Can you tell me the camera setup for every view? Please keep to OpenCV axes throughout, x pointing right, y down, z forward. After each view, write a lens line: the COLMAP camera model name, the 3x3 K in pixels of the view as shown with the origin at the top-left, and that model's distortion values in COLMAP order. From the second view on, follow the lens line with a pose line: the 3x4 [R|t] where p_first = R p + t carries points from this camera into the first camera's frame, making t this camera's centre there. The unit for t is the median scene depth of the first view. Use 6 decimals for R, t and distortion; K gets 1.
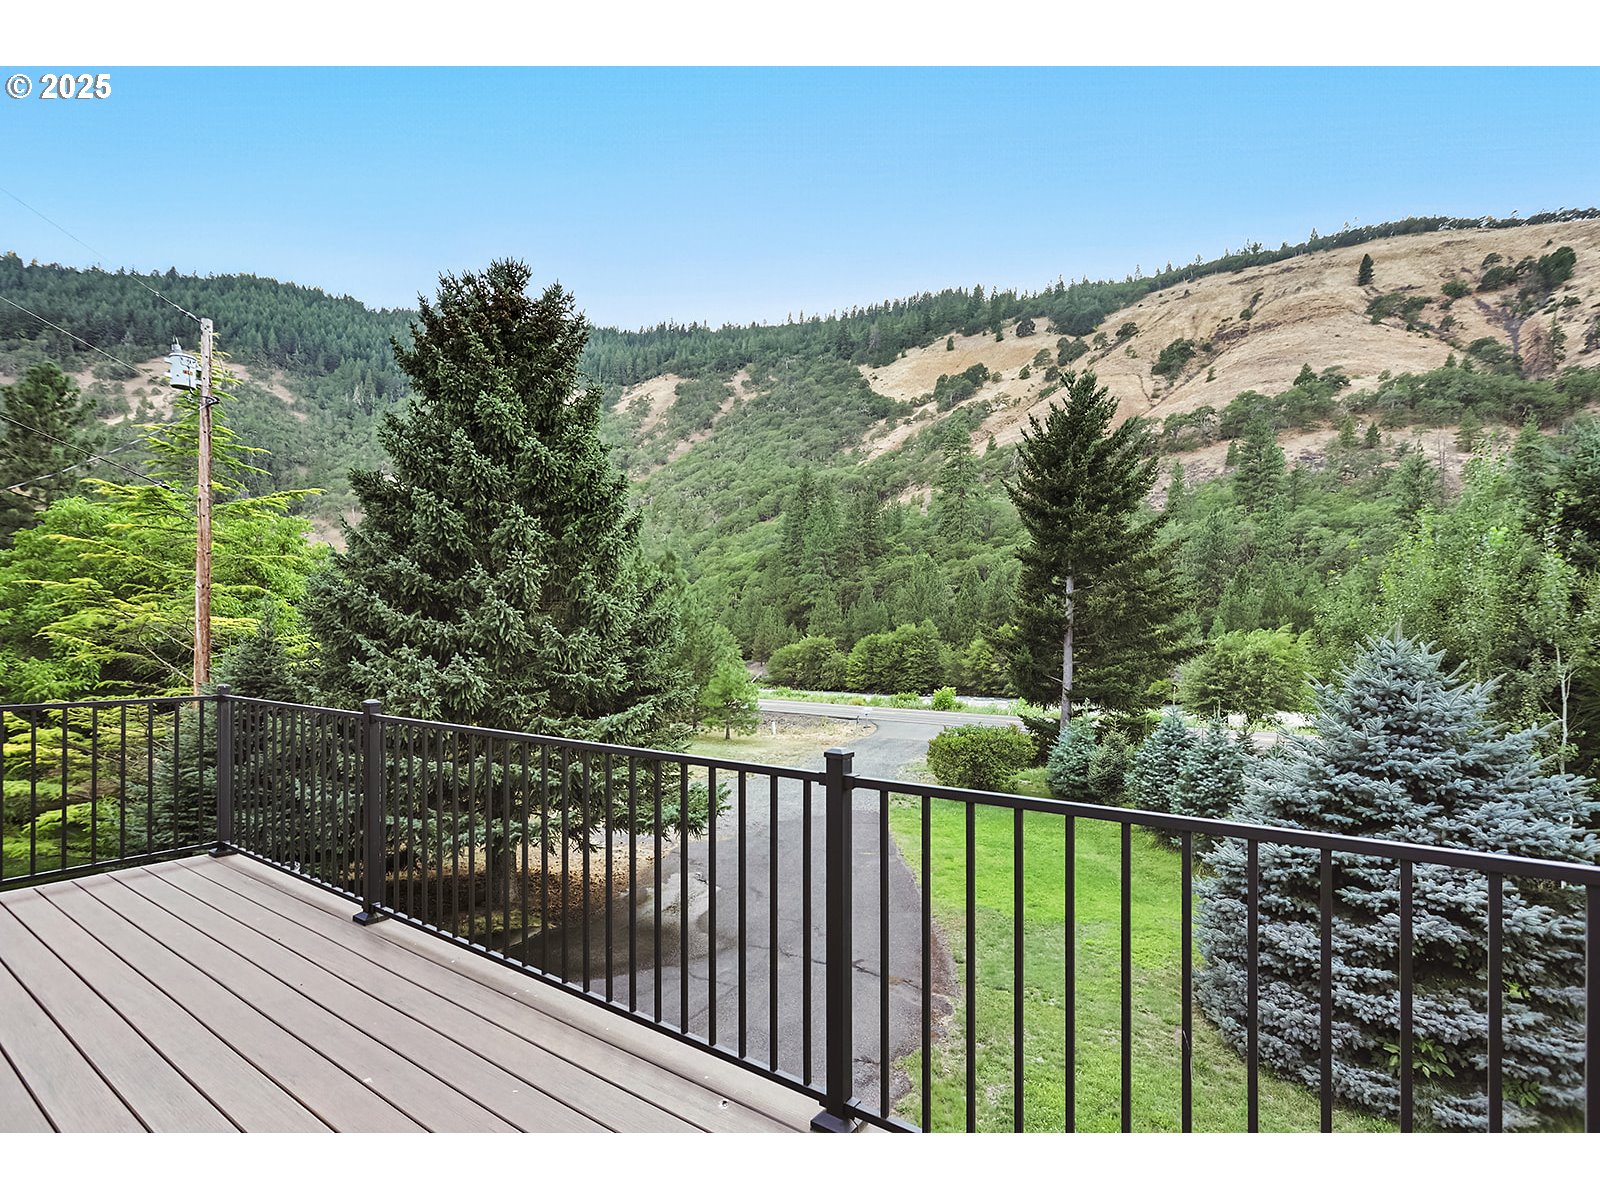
lens RADIAL K [[766.2, 0, 818.5], [0, 766.2, 631.6], [0, 0, 1]] dist [-0.001238, 0.000579]
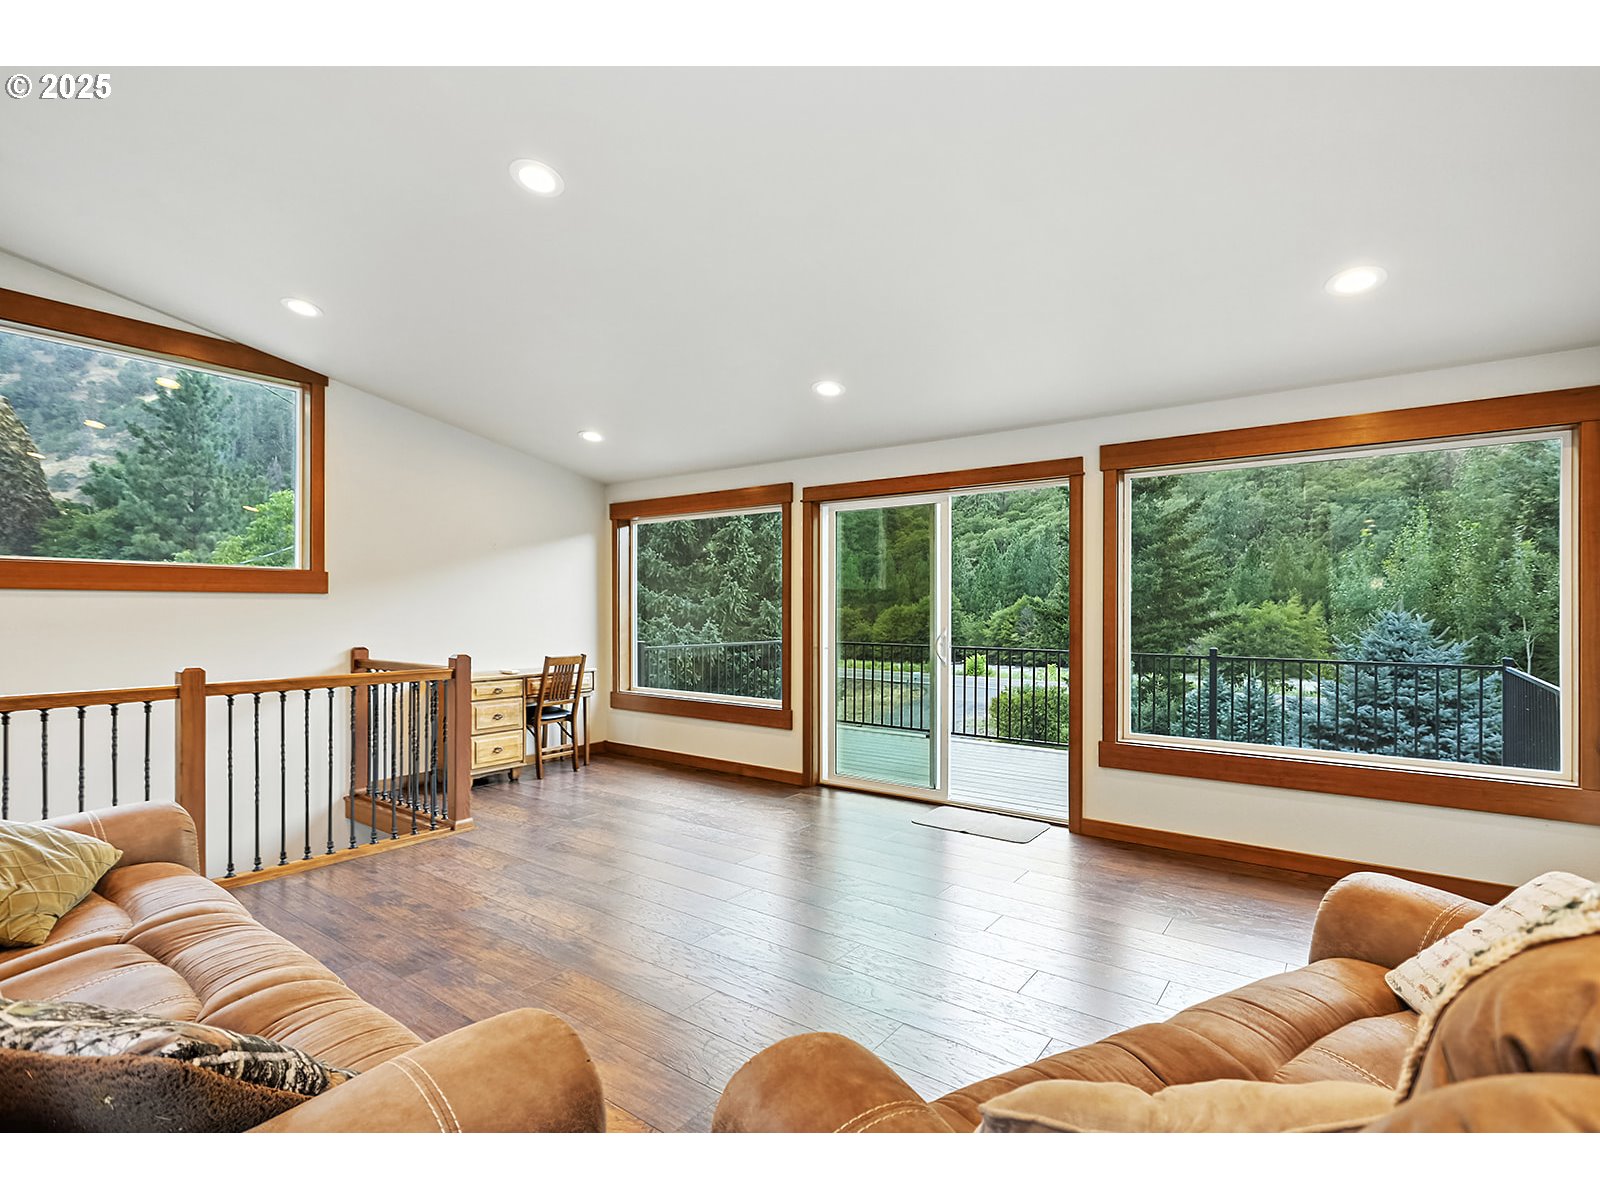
lens RADIAL K [[766.2, 0, 807.6], [0, 766.2, 607.1], [0, 0, 1]] dist [-0.001238, 0.000579]
pose [[0.999902, 0.001453, -0.013929, -0.109553], [-0.001362, 0.999978, 0.006513, -0.002323], [0.013938, -0.006493, 0.999882, -0.147865]]
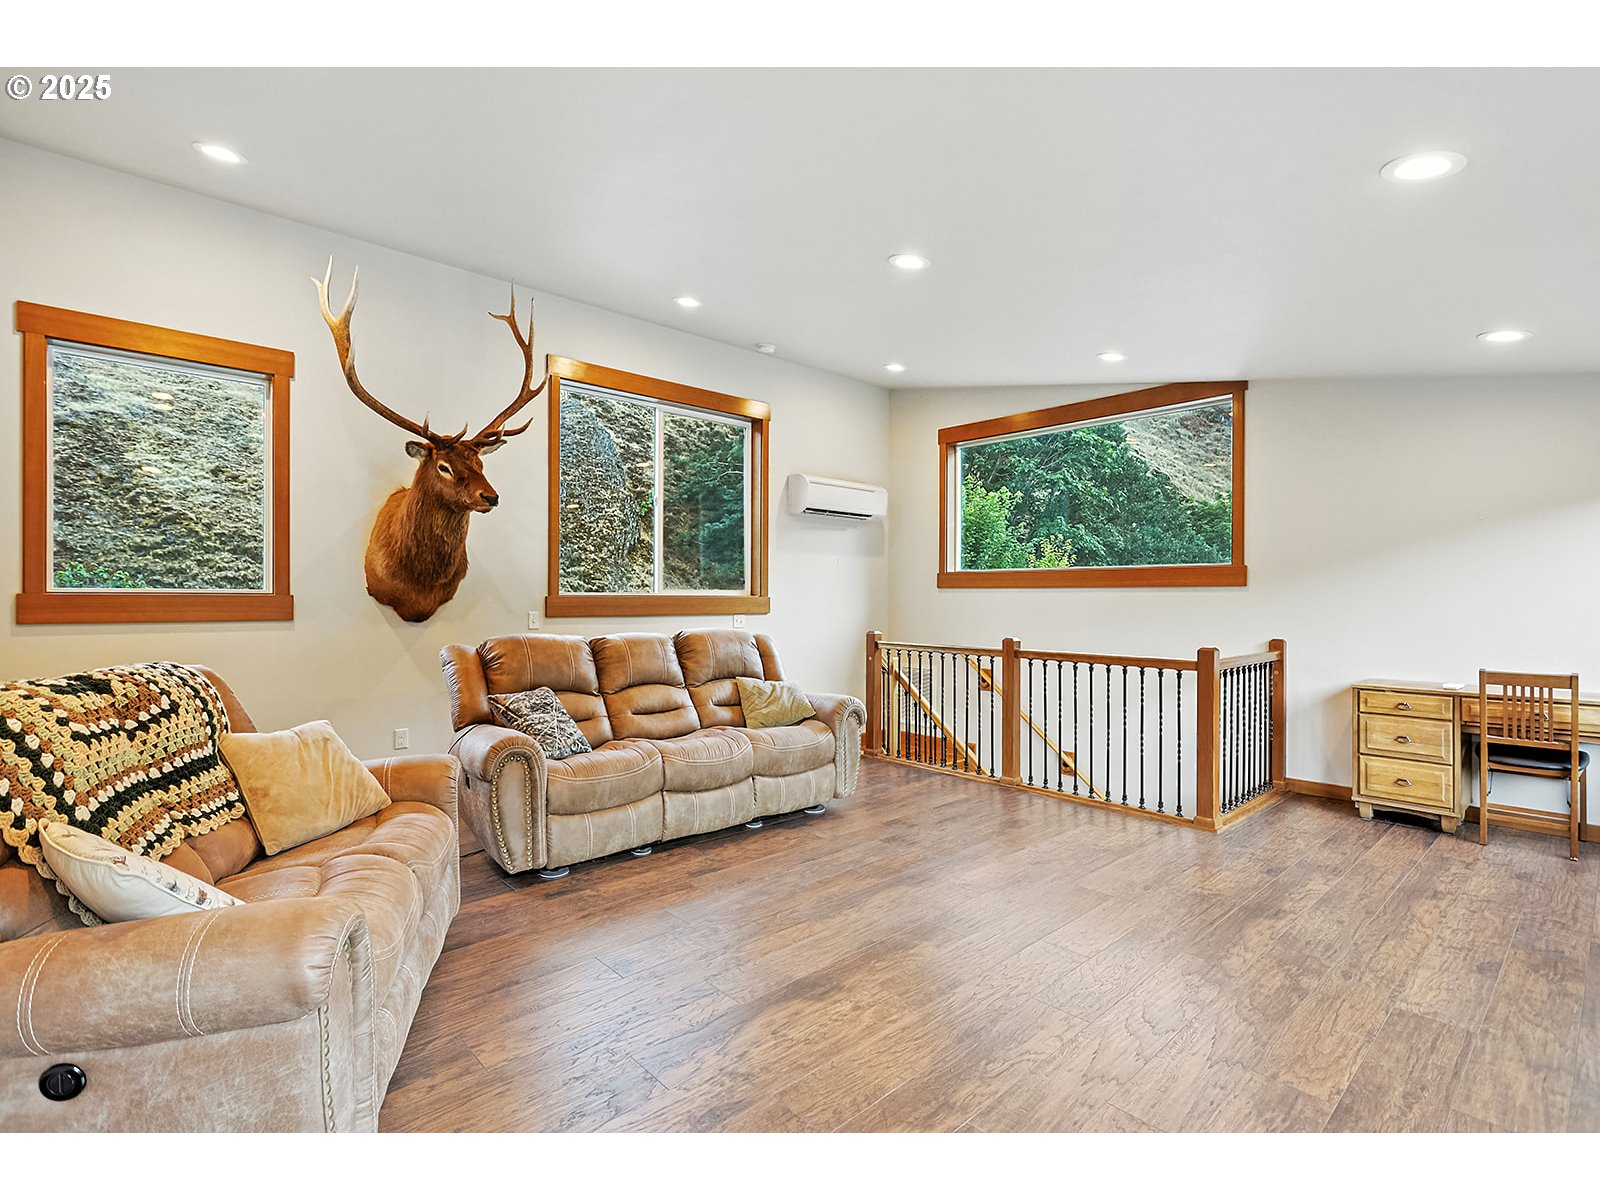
lens RADIAL K [[766.2, 0, 802.1], [0, 766.2, 595.3], [0, 0, 1]] dist [-0.001238, 0.000579]
pose [[-0.208327, 0.003313, -0.978054, 0.883784], [0.006945, 0.999974, 0.001908, -0.009097], [0.978035, -0.006395, -0.208345, 1.007393]]
